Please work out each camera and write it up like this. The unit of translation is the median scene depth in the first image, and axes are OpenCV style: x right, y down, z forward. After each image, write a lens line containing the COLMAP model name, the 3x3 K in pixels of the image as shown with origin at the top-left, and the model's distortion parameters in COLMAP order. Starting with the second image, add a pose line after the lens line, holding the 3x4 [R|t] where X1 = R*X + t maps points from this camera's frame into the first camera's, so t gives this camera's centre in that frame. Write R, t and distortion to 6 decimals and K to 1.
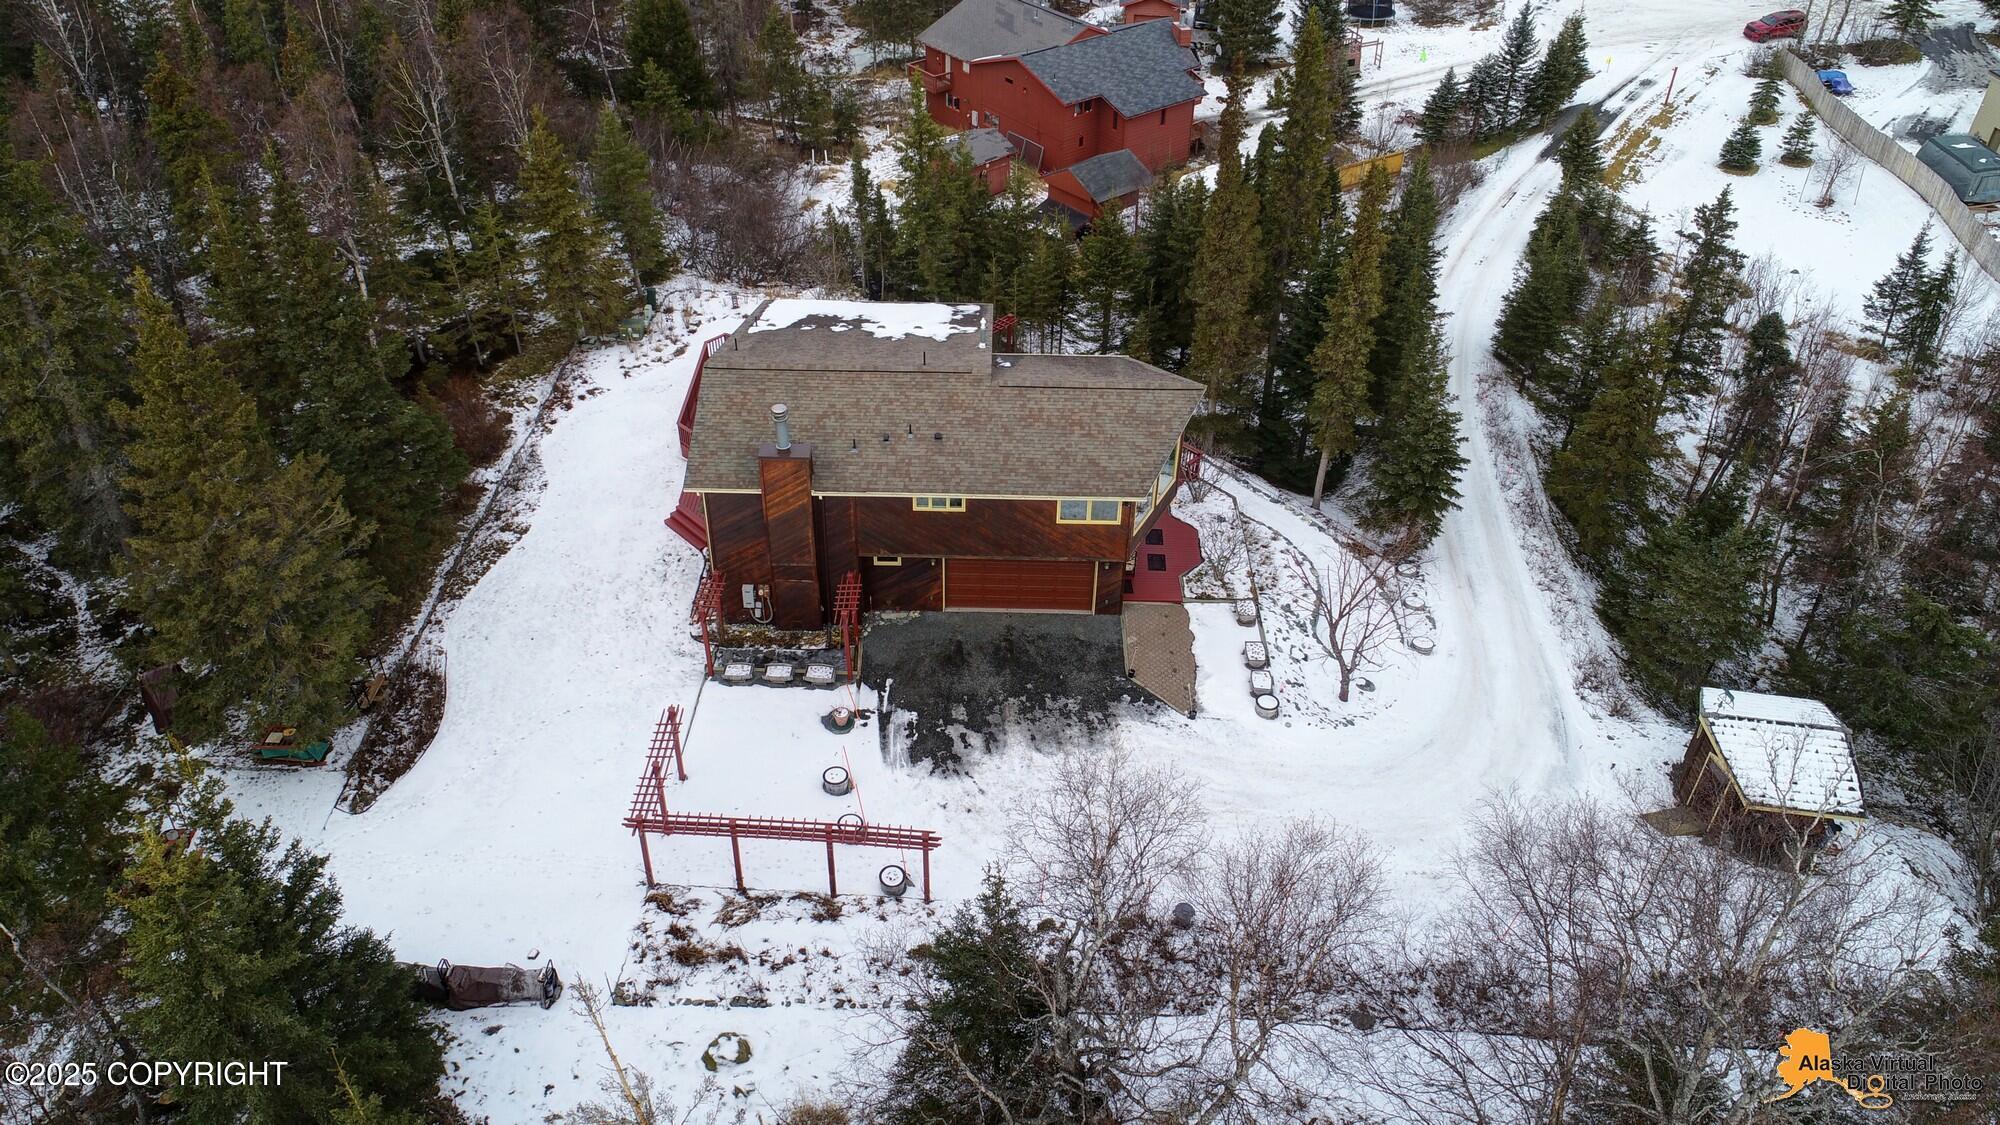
lens RADIAL K [[1395.1, 0, 958.4], [0, 1395.1, 537.4], [0, 0, 1]] dist [-0.004019, 0.001178]
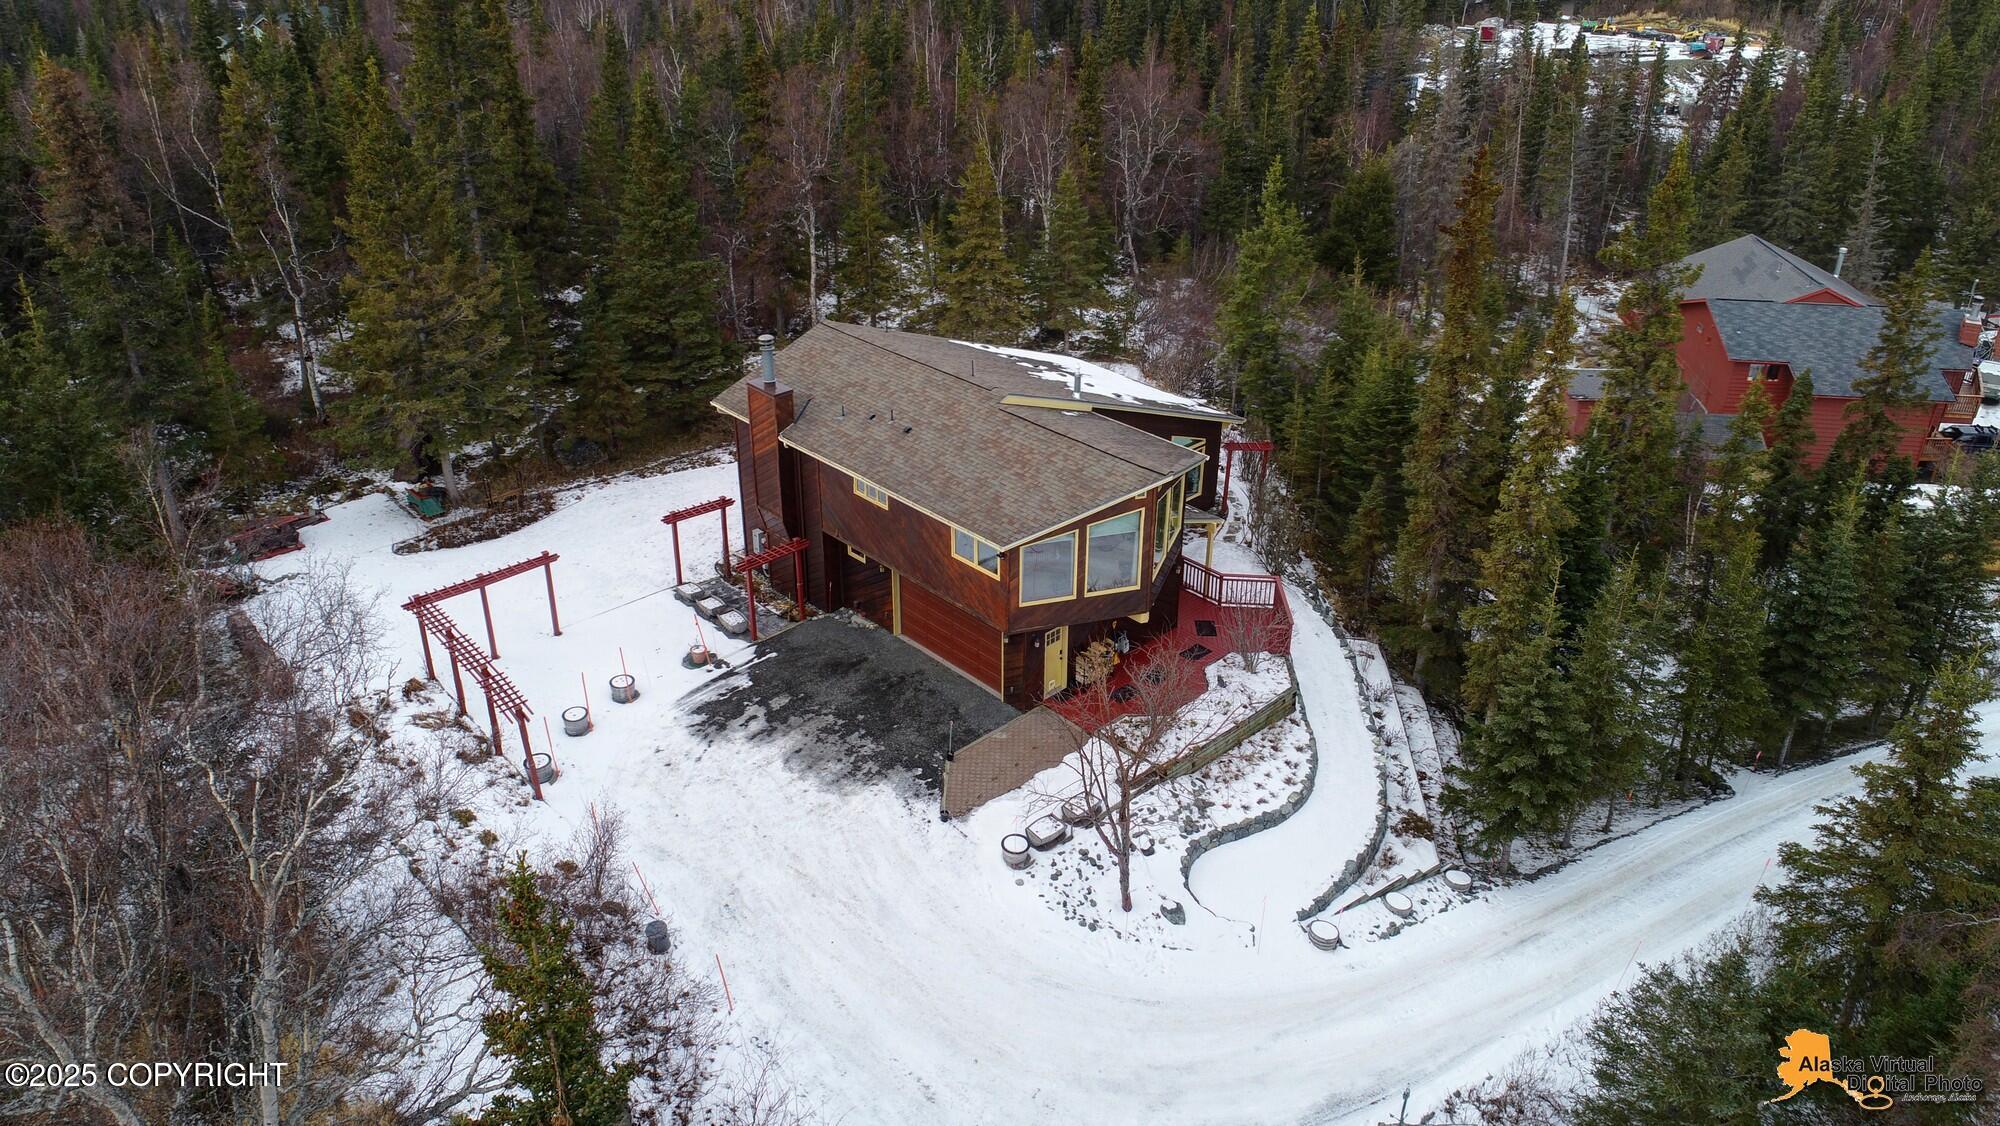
lens RADIAL K [[1395.1, 0, 958.4], [0, 1395.1, 537.9], [0, 0, 1]] dist [-0.004019, 0.001178]
pose [[0.716617, 0.347913, -0.604497, 0.512377], [-0.446037, 0.894910, -0.013709, -0.009733], [0.536201, 0.279452, 0.796490, 0.251938]]
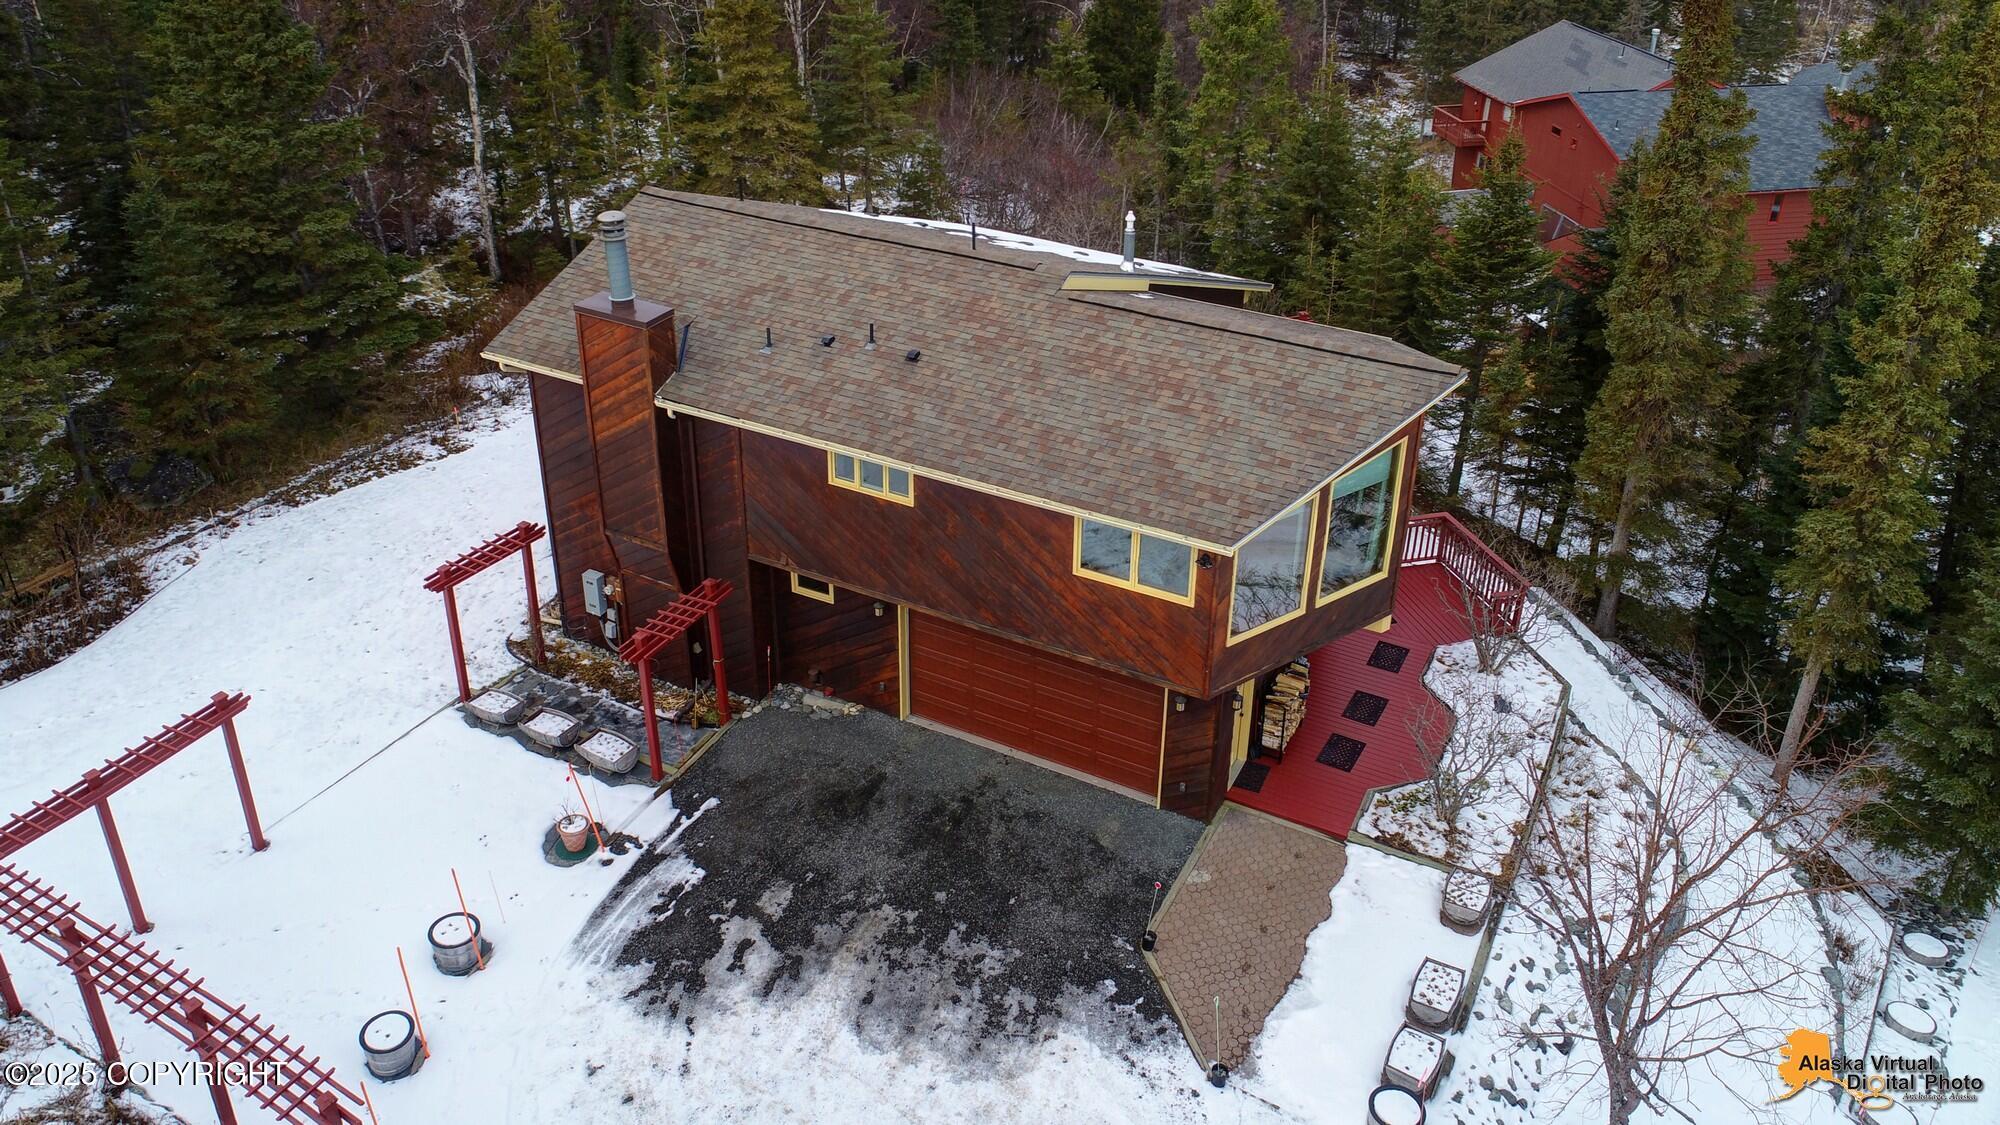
lens RADIAL K [[1596.8, 0, 1003.0], [0, 1596.8, 476.1], [0, 0, 1]] dist [-0.004807, -0.000600]
pose [[0.909502, 0.229987, -0.346284, 0.193724], [-0.286790, 0.950171, -0.122179, 0.026542], [0.300929, 0.210432, 0.930140, 0.404704]]
